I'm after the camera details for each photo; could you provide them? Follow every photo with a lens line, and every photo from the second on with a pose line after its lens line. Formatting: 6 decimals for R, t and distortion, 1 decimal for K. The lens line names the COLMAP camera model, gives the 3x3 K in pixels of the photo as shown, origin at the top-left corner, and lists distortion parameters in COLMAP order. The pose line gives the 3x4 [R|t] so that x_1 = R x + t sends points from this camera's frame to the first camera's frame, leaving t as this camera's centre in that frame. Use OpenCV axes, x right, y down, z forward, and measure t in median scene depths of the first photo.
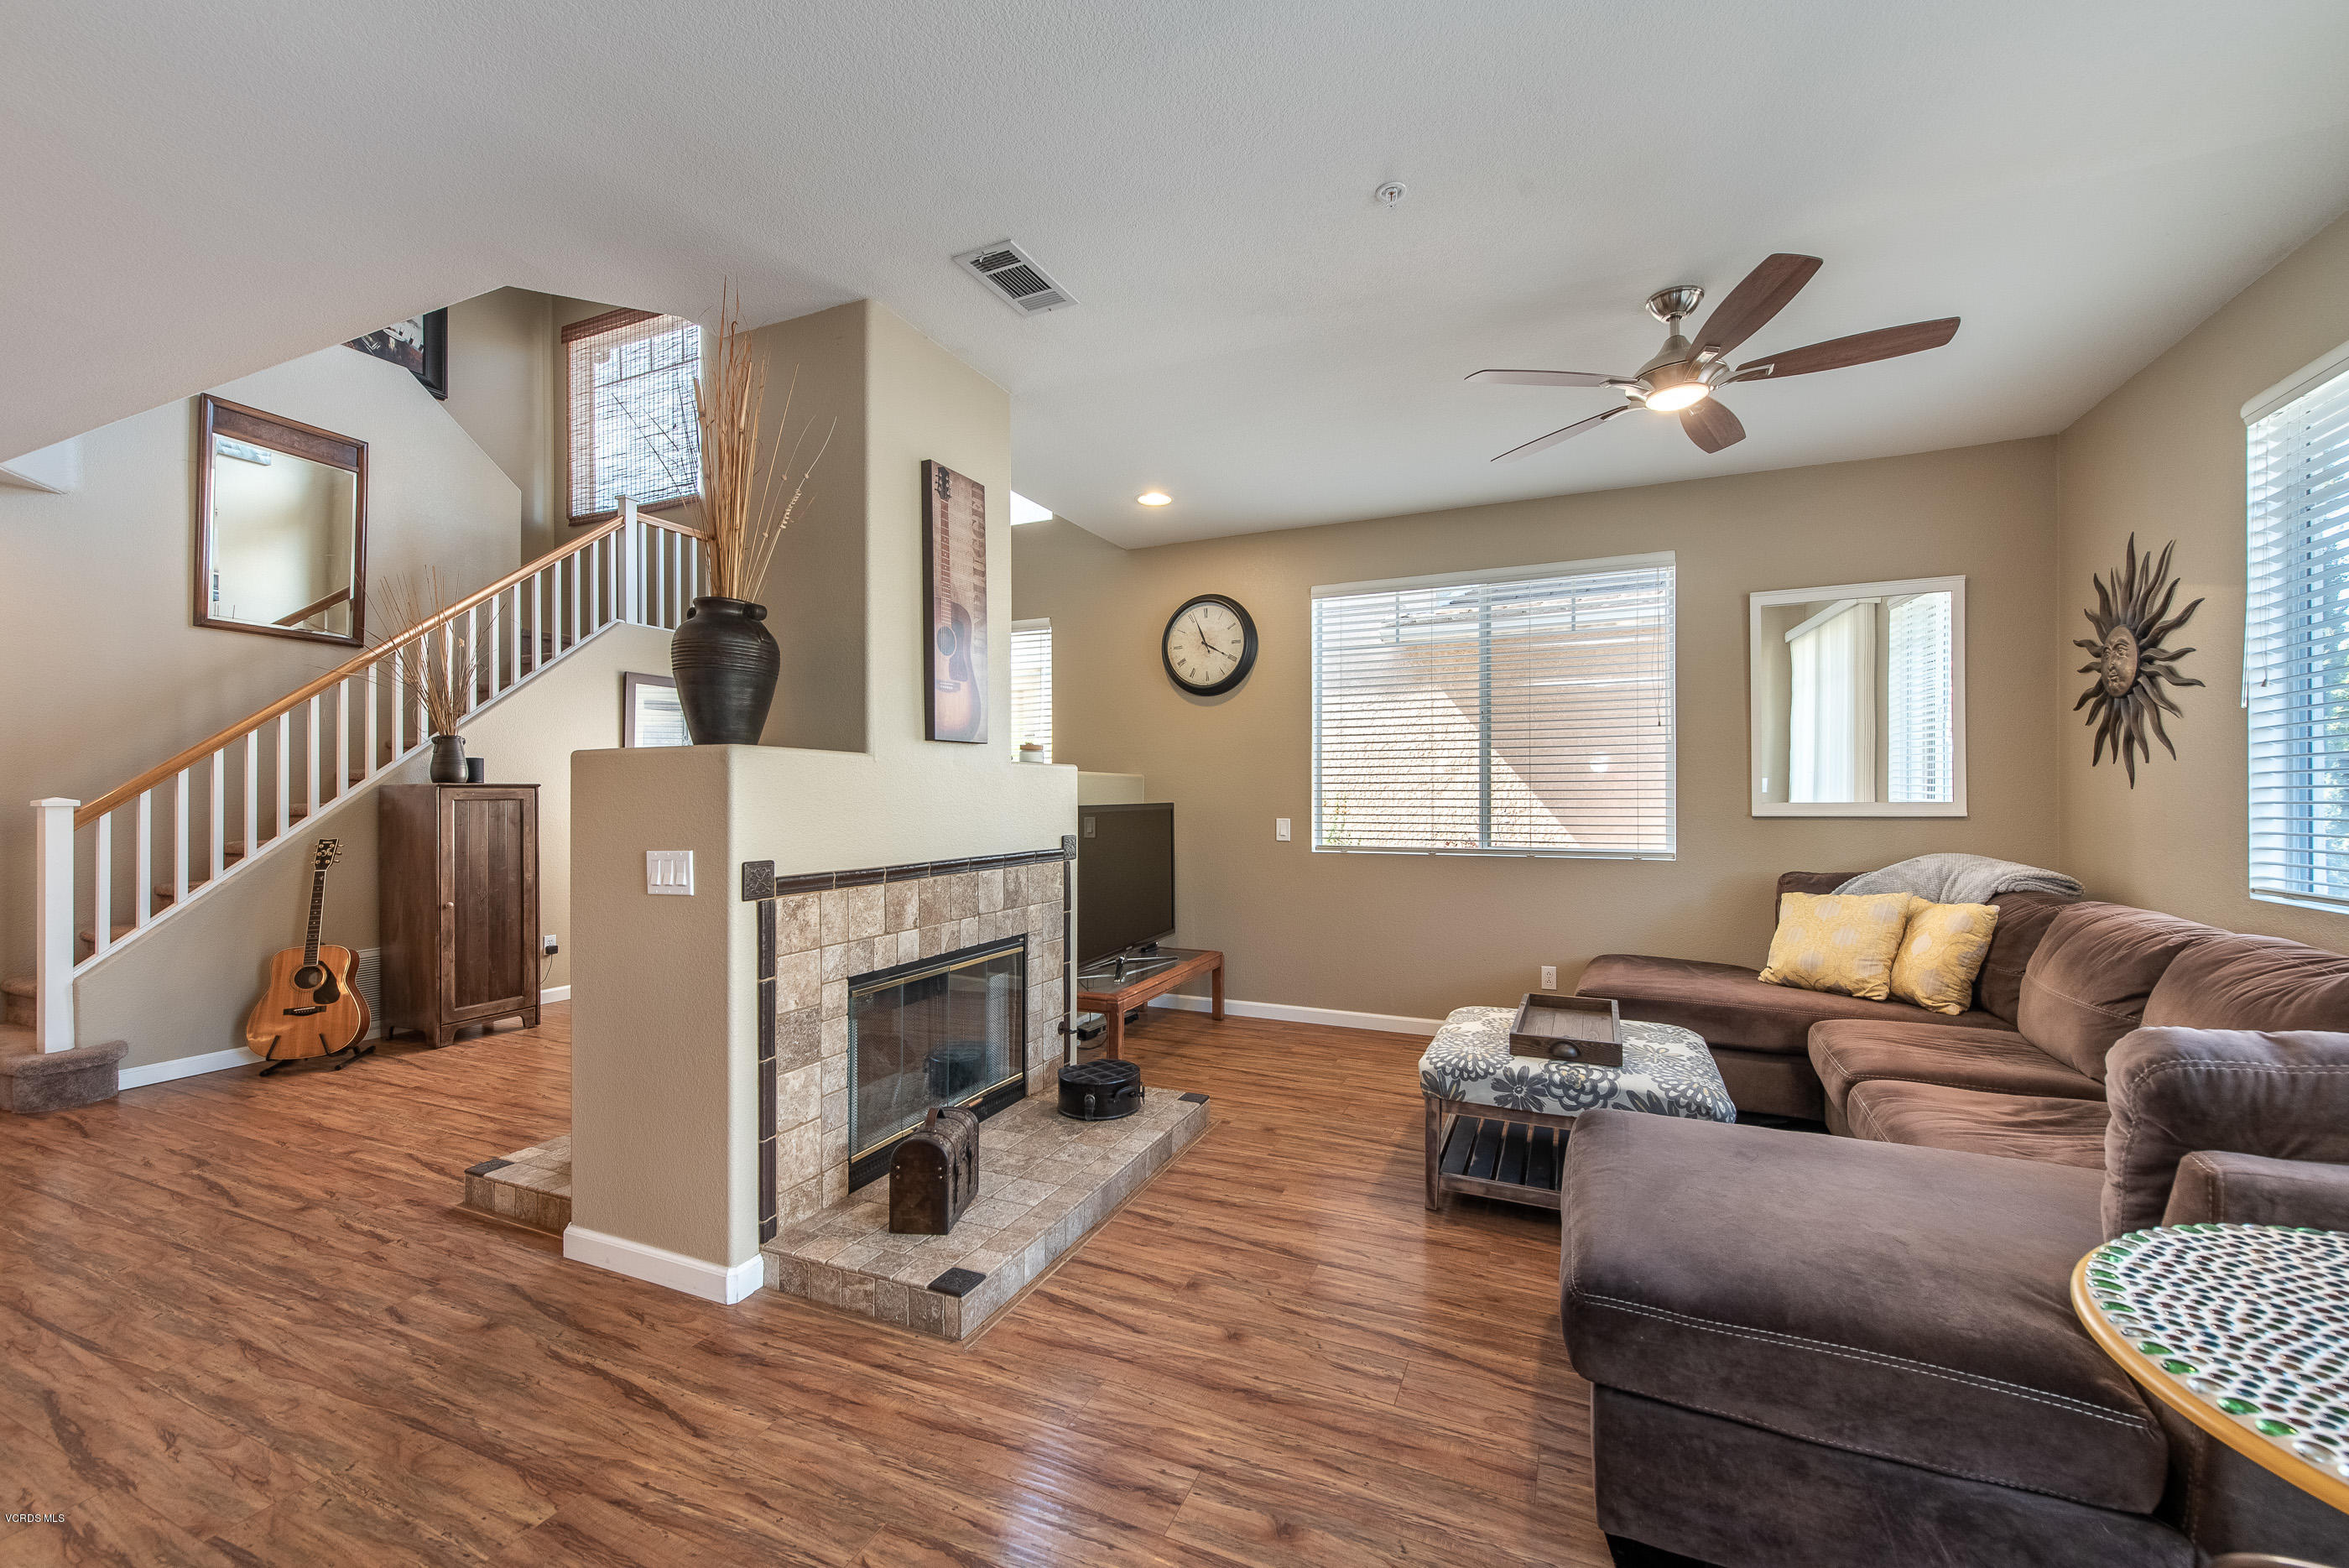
lens RADIAL K [[922.0, 0, 1191.3], [0, 922.0, 796.2], [0, 0, 1]] dist [0.003140, -0.001878]
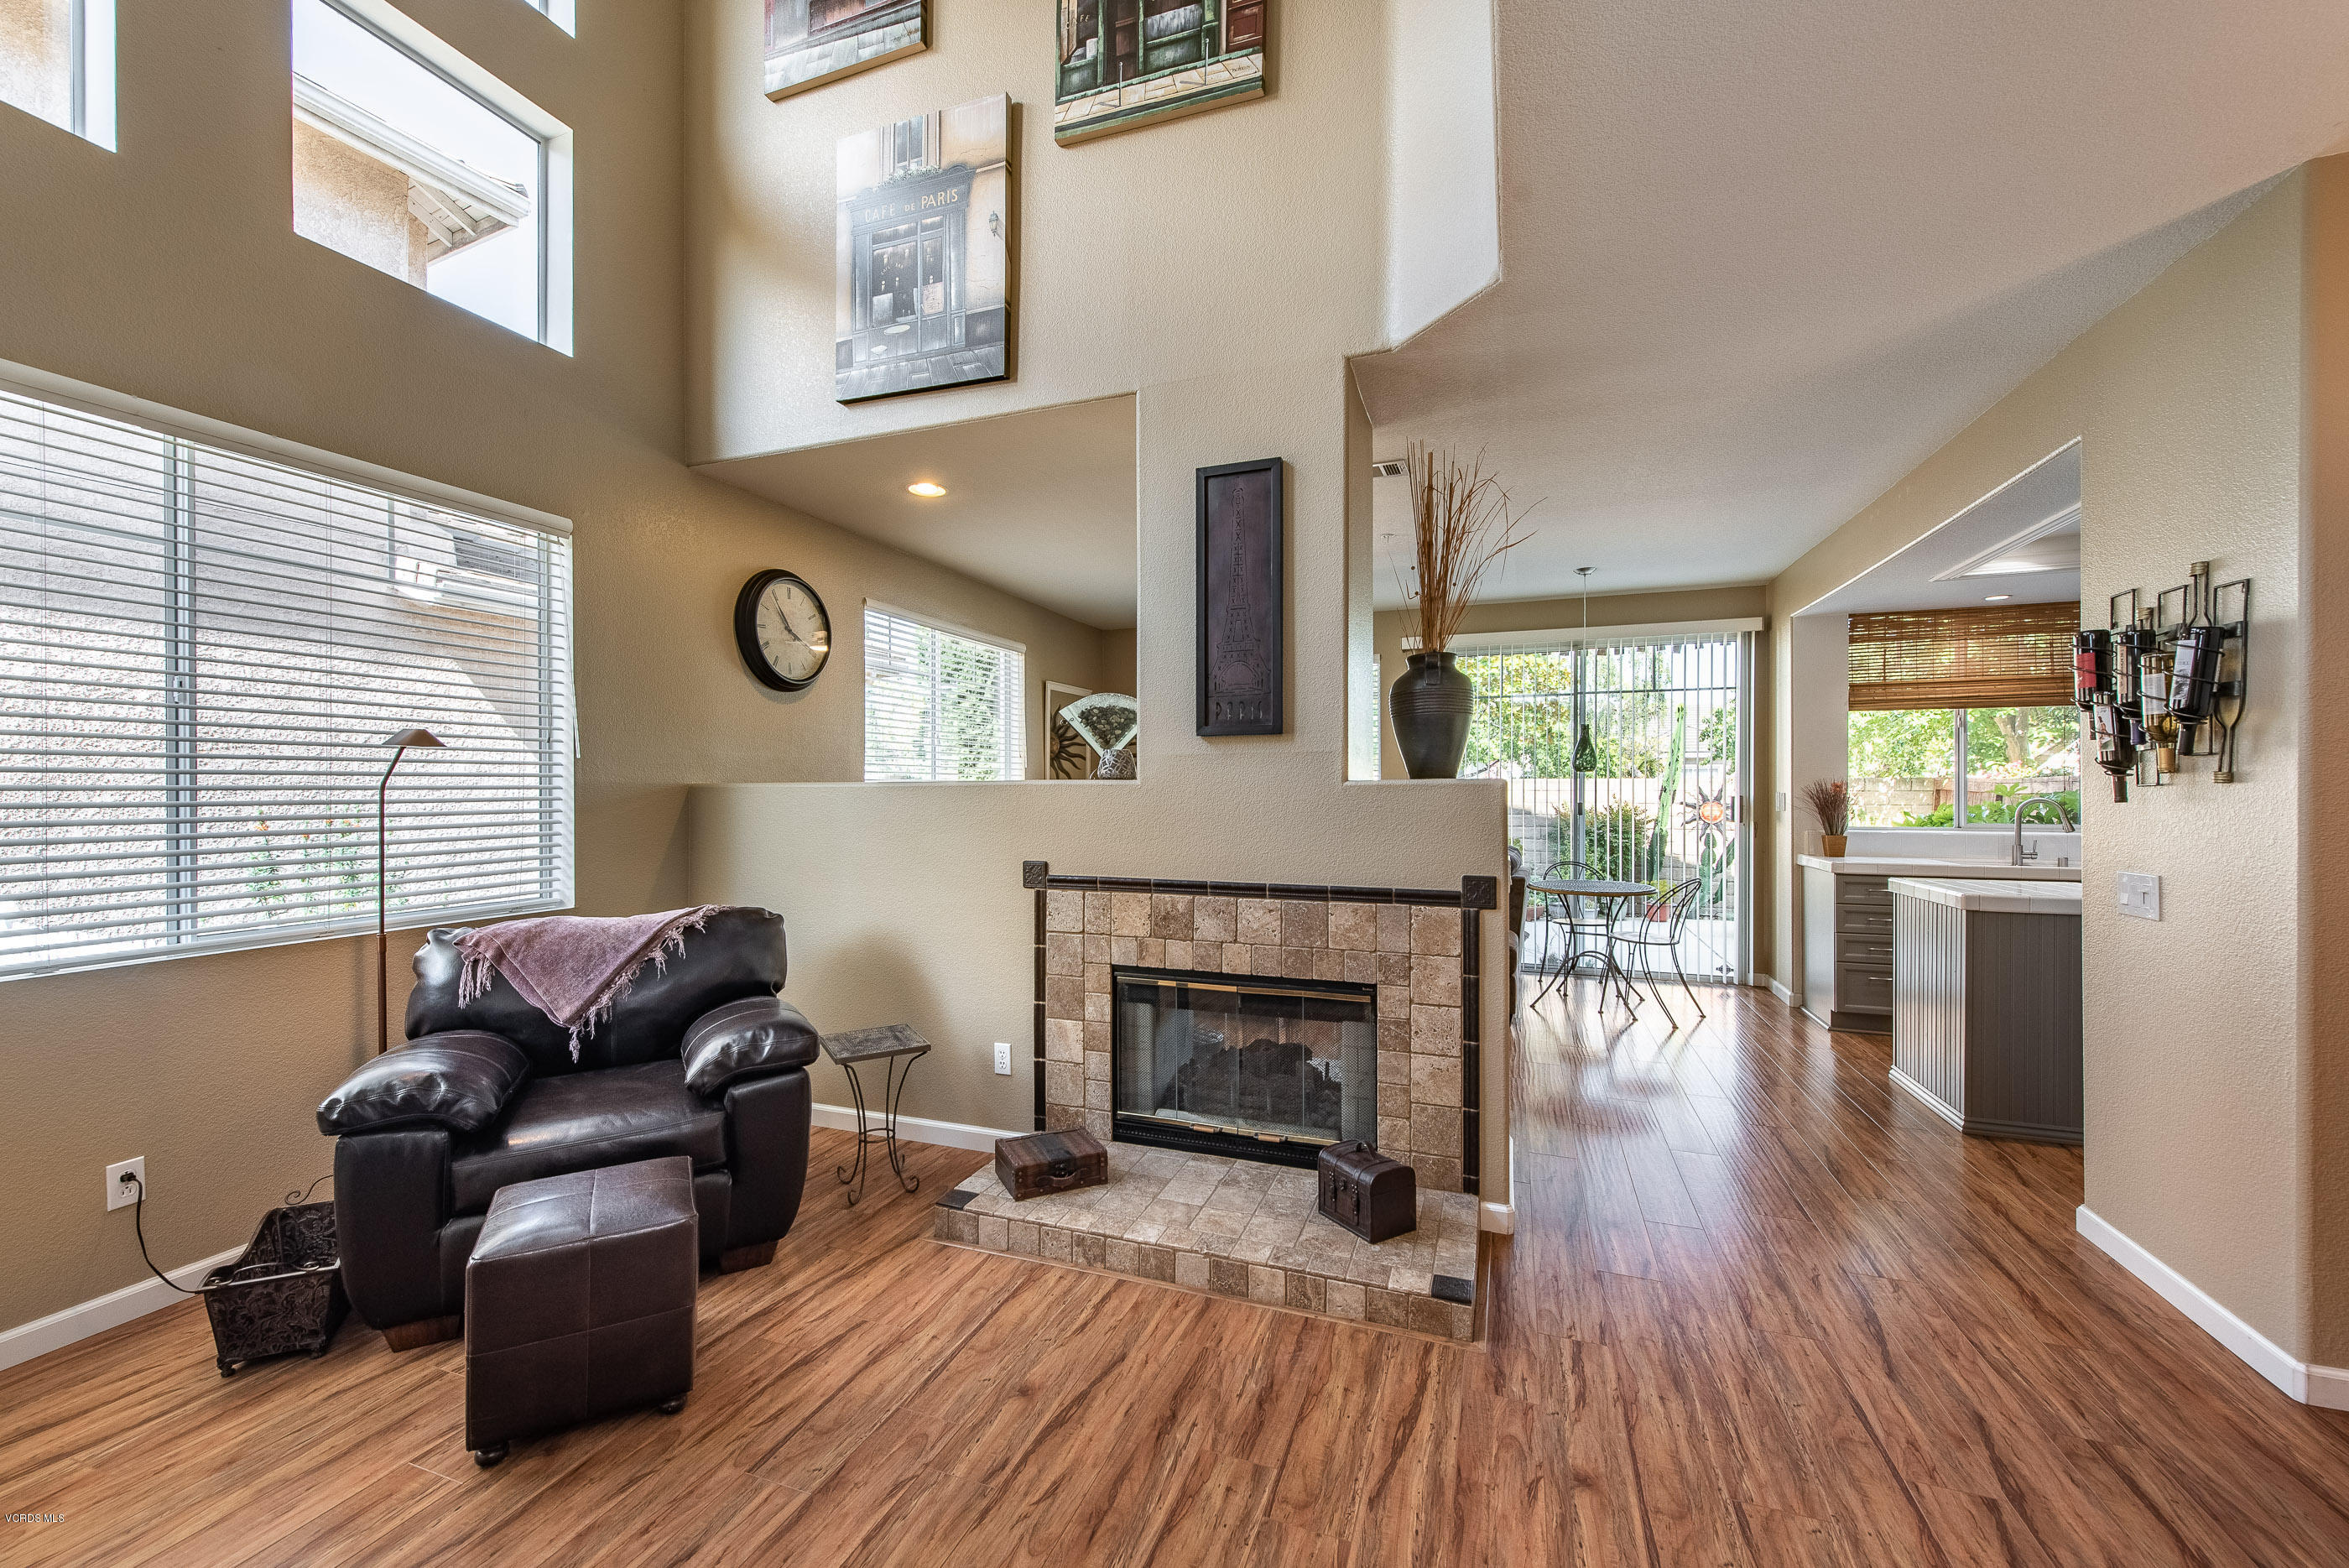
lens RADIAL K [[922.0, 0, 1161.1], [0, 922.0, 789.7], [0, 0, 1]] dist [0.003140, -0.001878]
pose [[-0.041844, 0.004091, 0.999116, -1.381704], [0.001677, 0.999990, -0.004024, -0.024415], [-0.999123, 0.001507, -0.041851, 1.146025]]
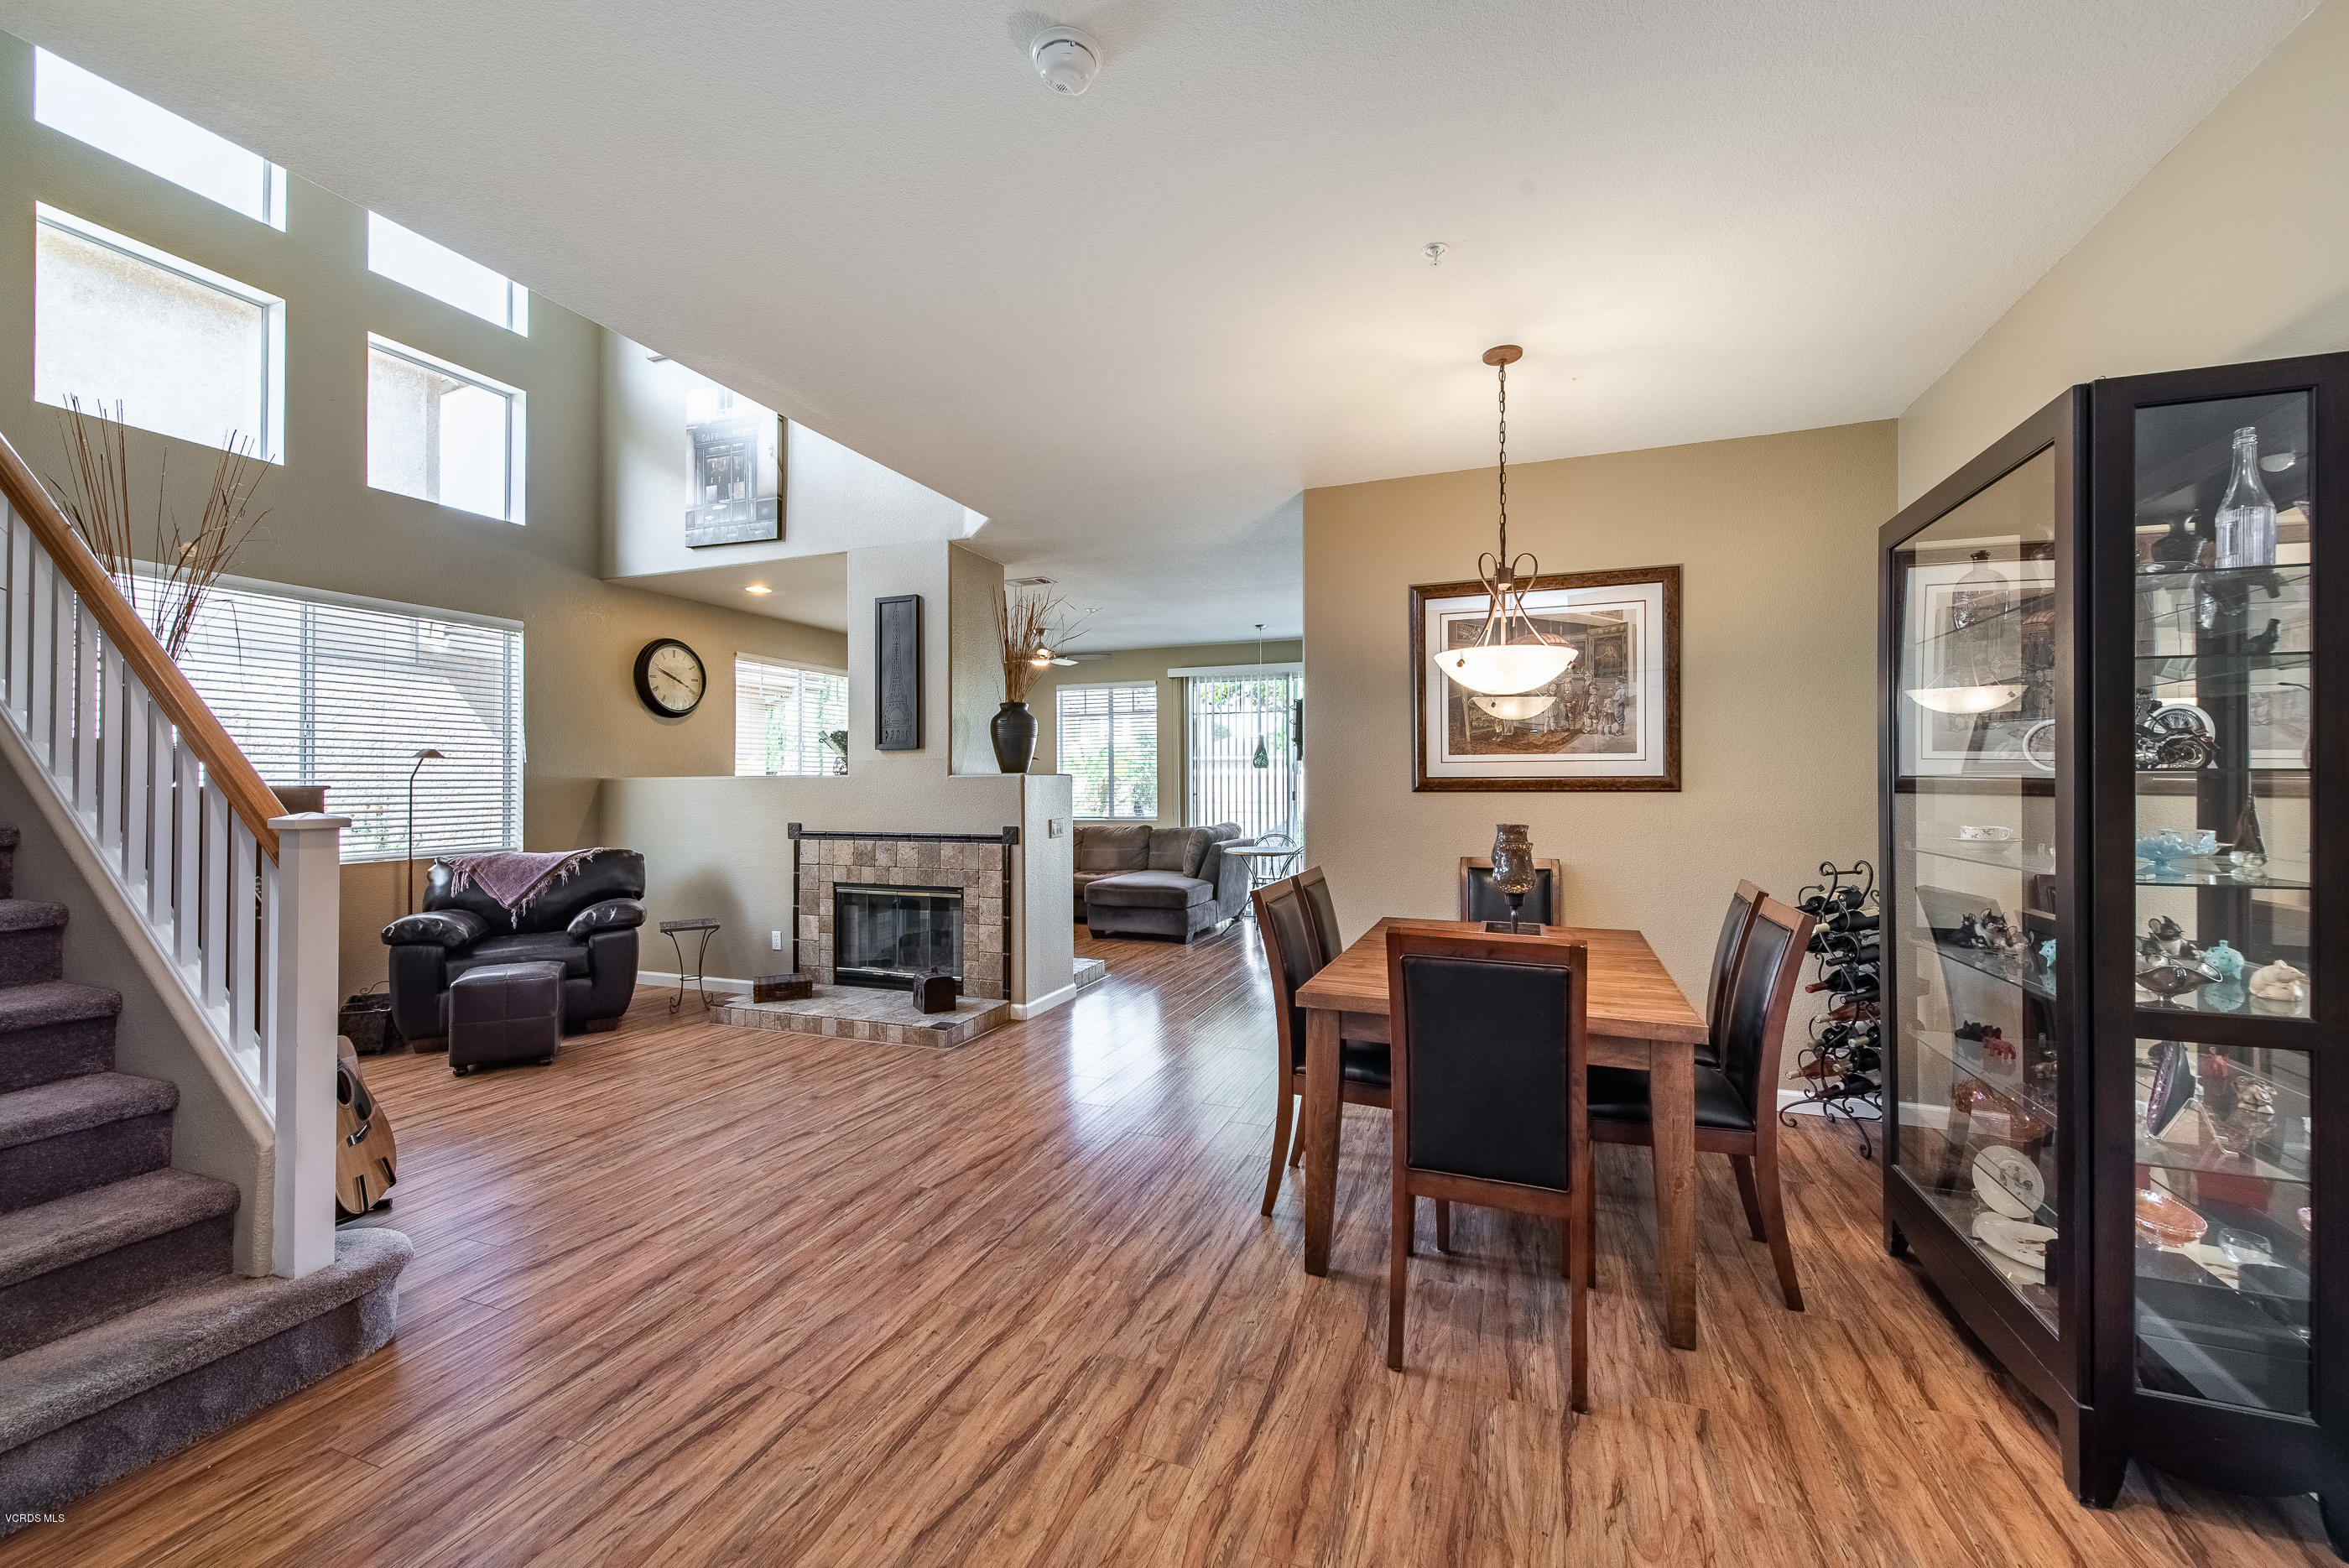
lens RADIAL K [[922.0, 0, 1175.7], [0, 922.0, 767.4], [0, 0, 1]] dist [0.003140, -0.001878]
pose [[-0.047655, 0.024527, 0.998563, -2.142224], [0.005694, 0.999689, -0.024283, -0.007079], [-0.998848, 0.004529, -0.047780, 0.595990]]
